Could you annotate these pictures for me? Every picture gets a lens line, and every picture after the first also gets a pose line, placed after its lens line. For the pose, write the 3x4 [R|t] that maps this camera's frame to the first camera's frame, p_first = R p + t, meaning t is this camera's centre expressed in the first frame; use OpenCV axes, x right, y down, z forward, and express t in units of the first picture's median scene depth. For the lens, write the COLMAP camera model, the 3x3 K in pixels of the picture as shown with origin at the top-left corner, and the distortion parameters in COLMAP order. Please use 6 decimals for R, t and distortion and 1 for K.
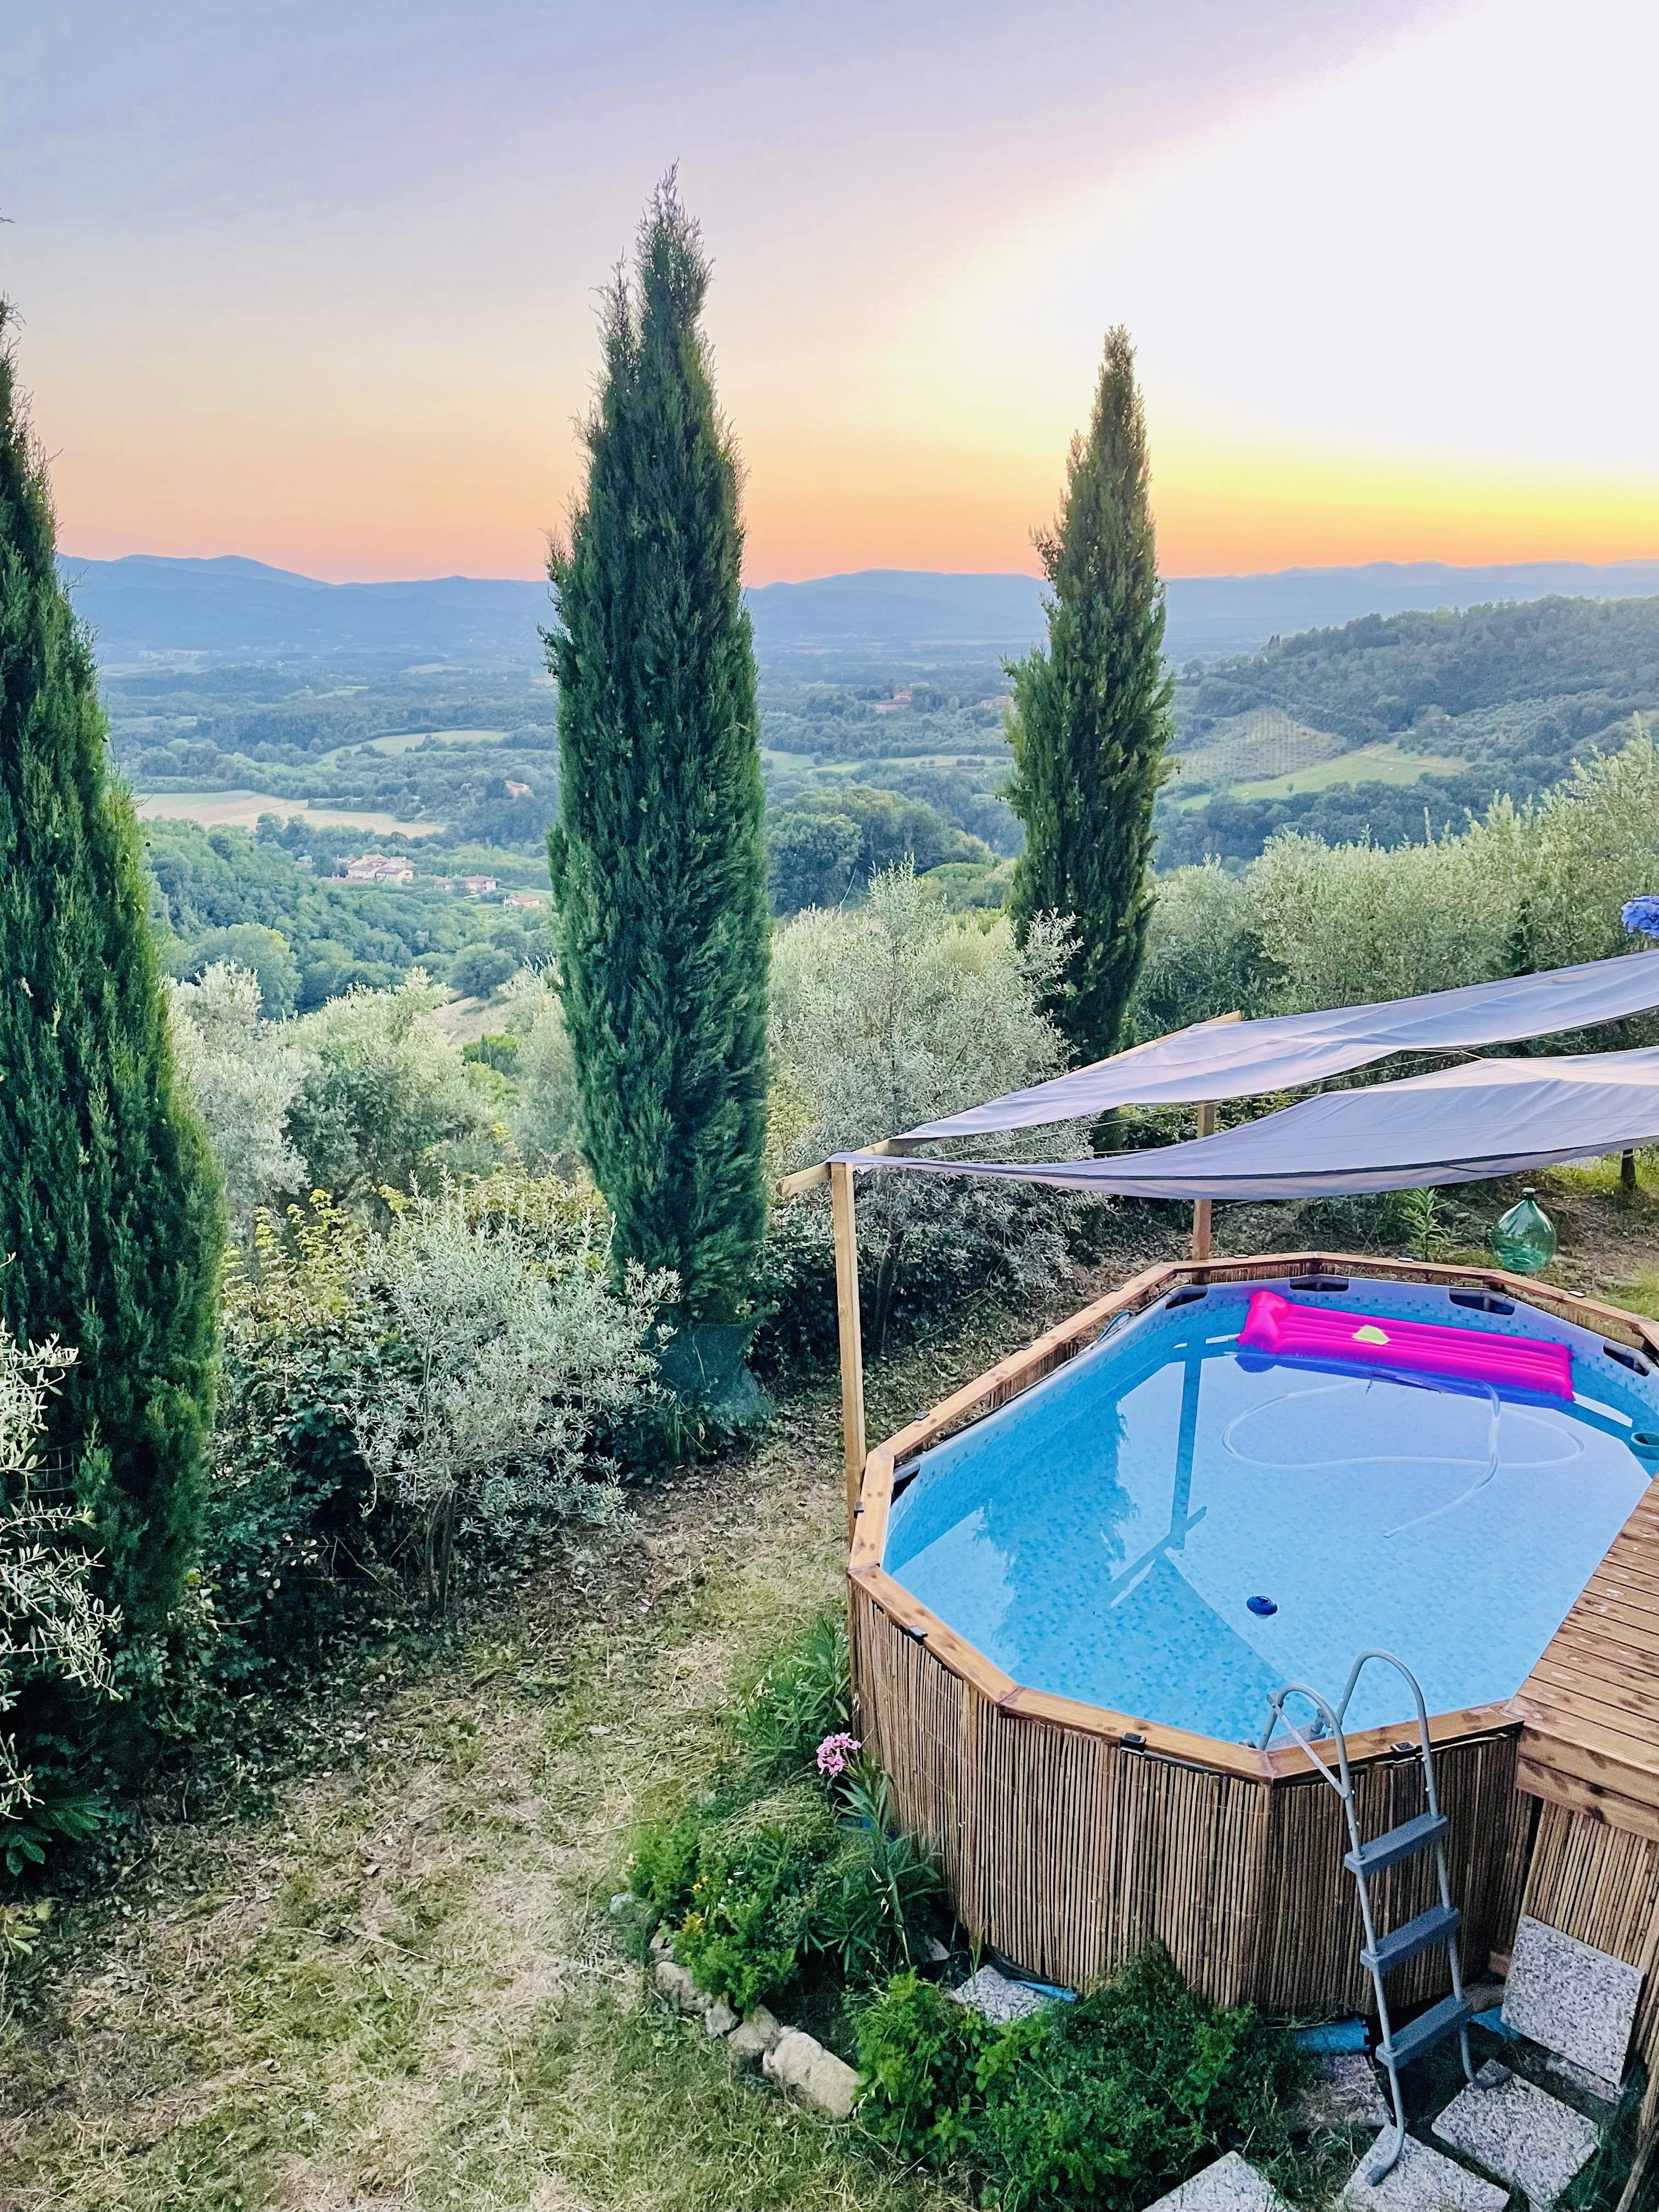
lens RADIAL K [[1671.1, 0, 825.0], [0, 1671.1, 1095.6], [0, 0, 1]] dist [0.111328, -0.134841]
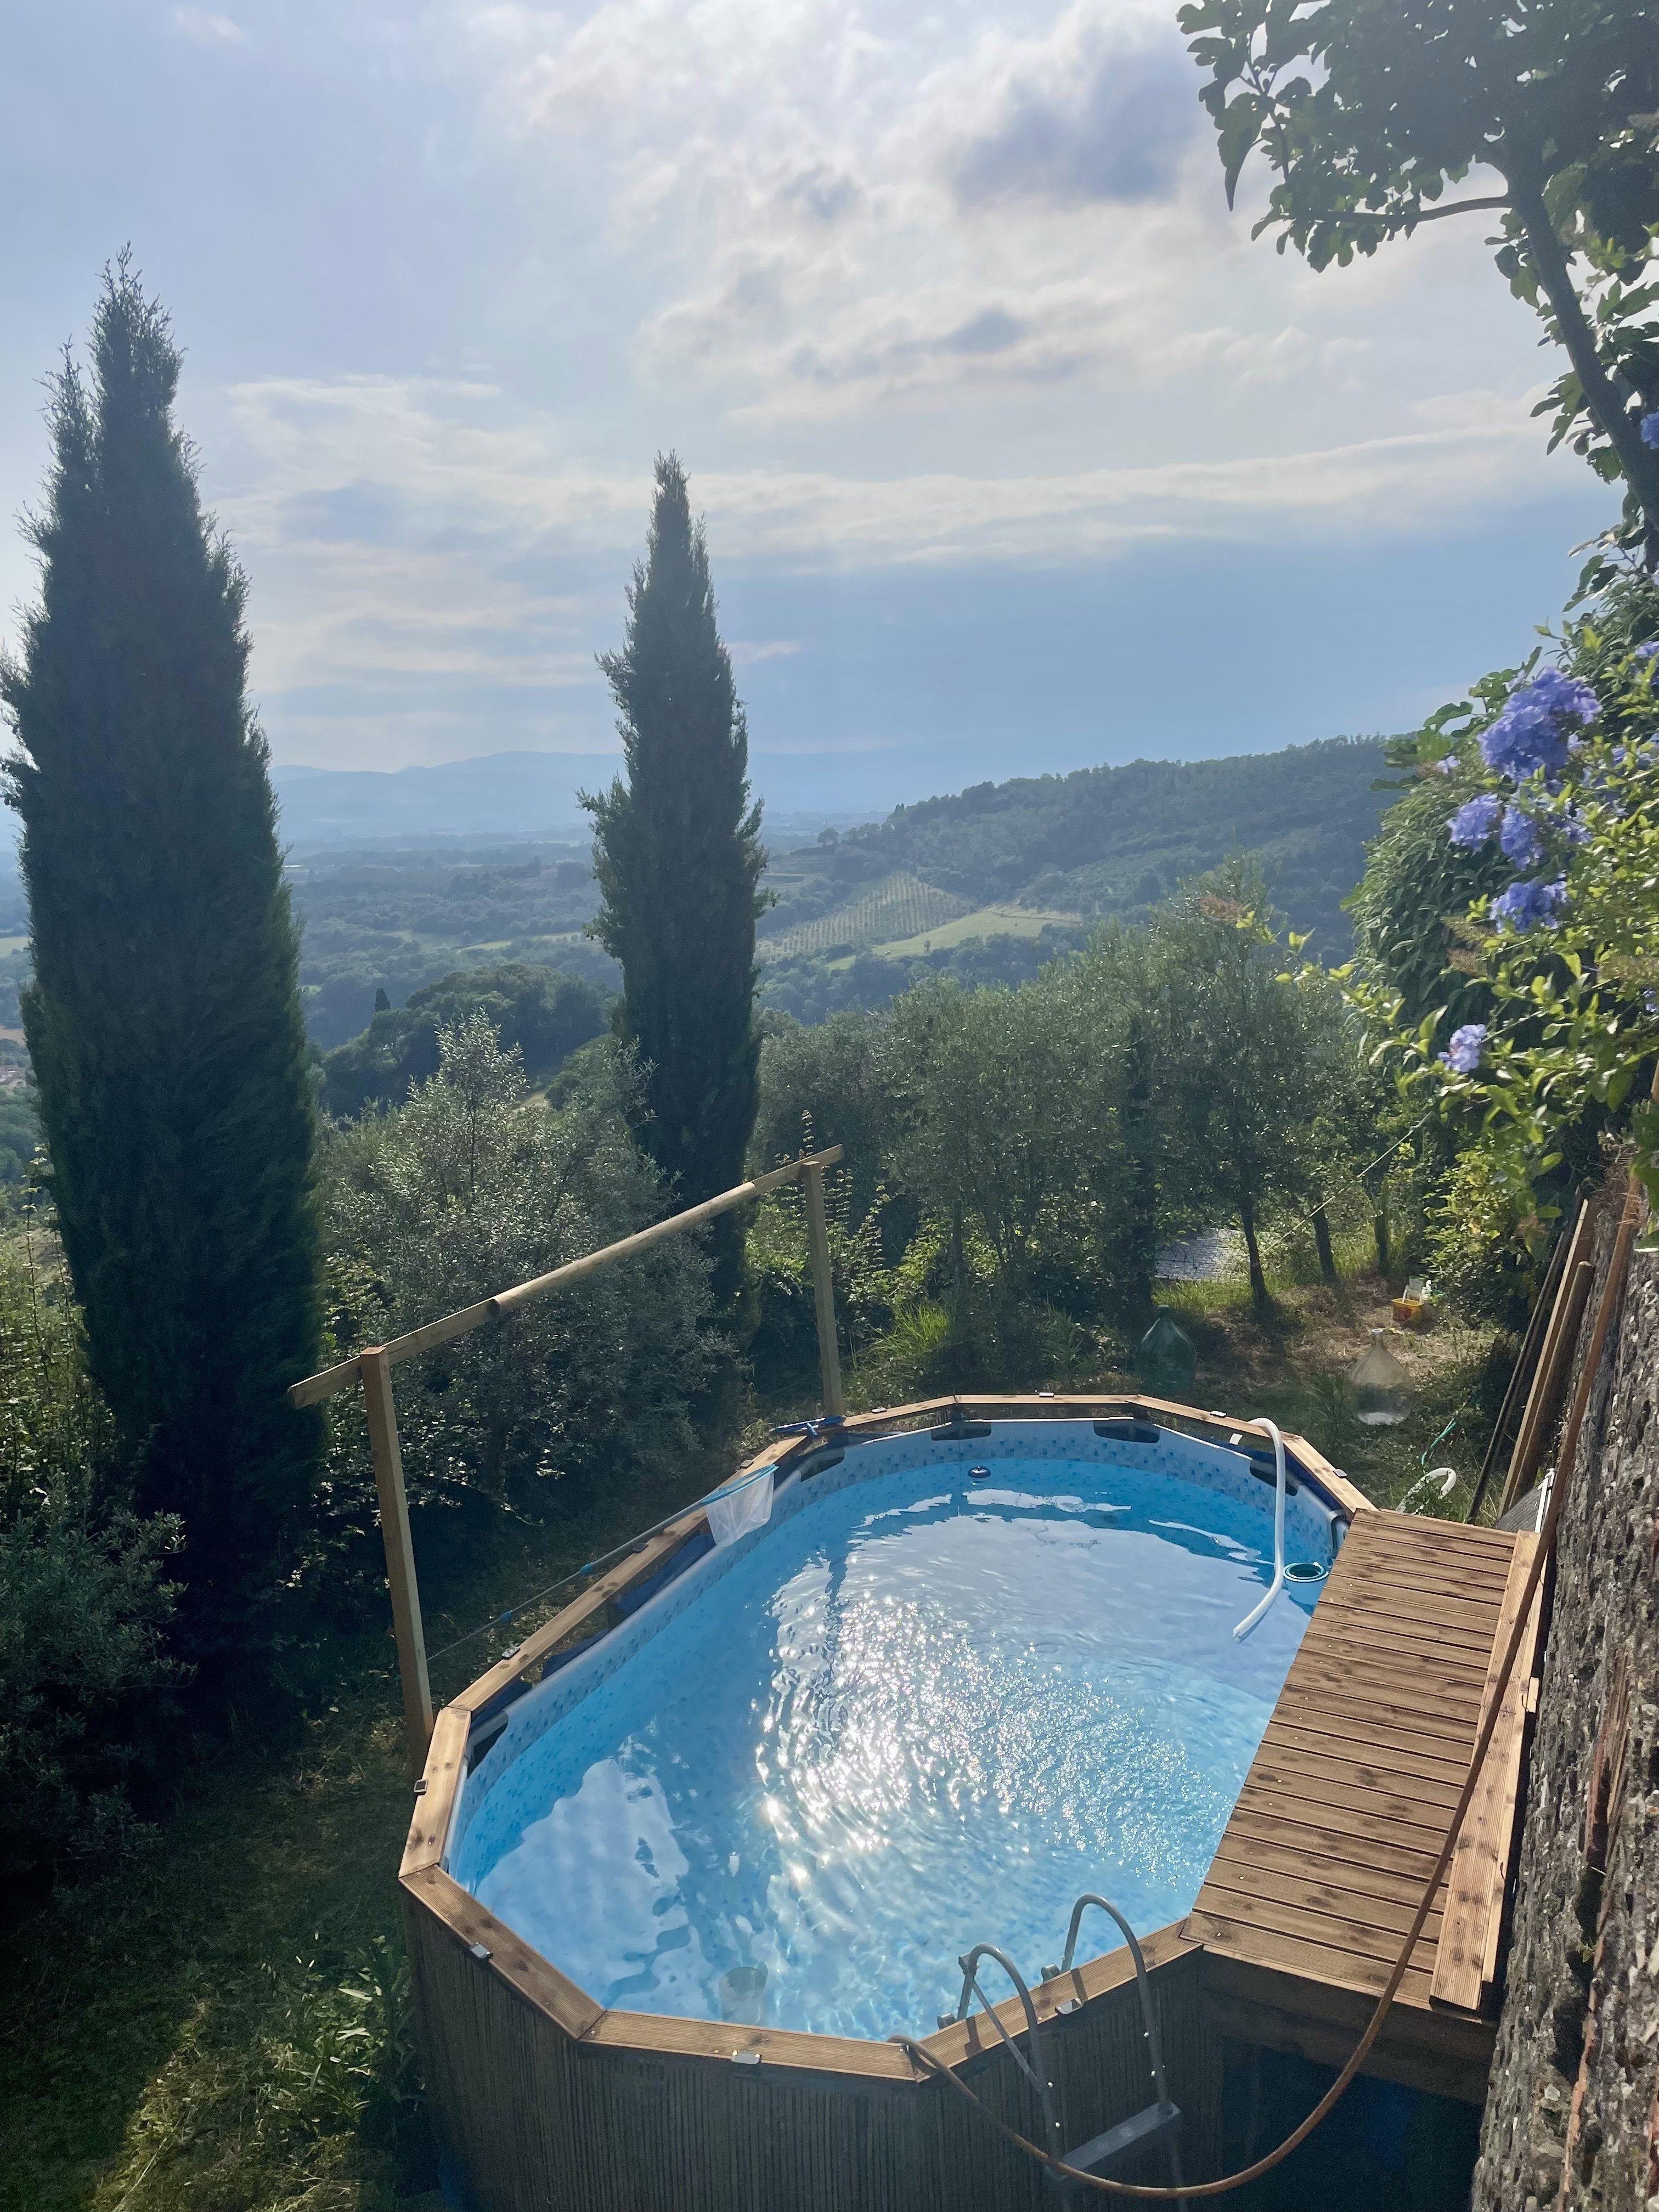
lens RADIAL K [[1671.1, 0, 825.0], [0, 1671.1, 1095.6], [0, 0, 1]] dist [0.111328, -0.134841]
pose [[0.978280, -0.069084, 0.195439, 0.062544], [0.088307, 0.991890, -0.091414, 0.007748], [-0.187538, 0.106687, 0.976446, 0.115566]]
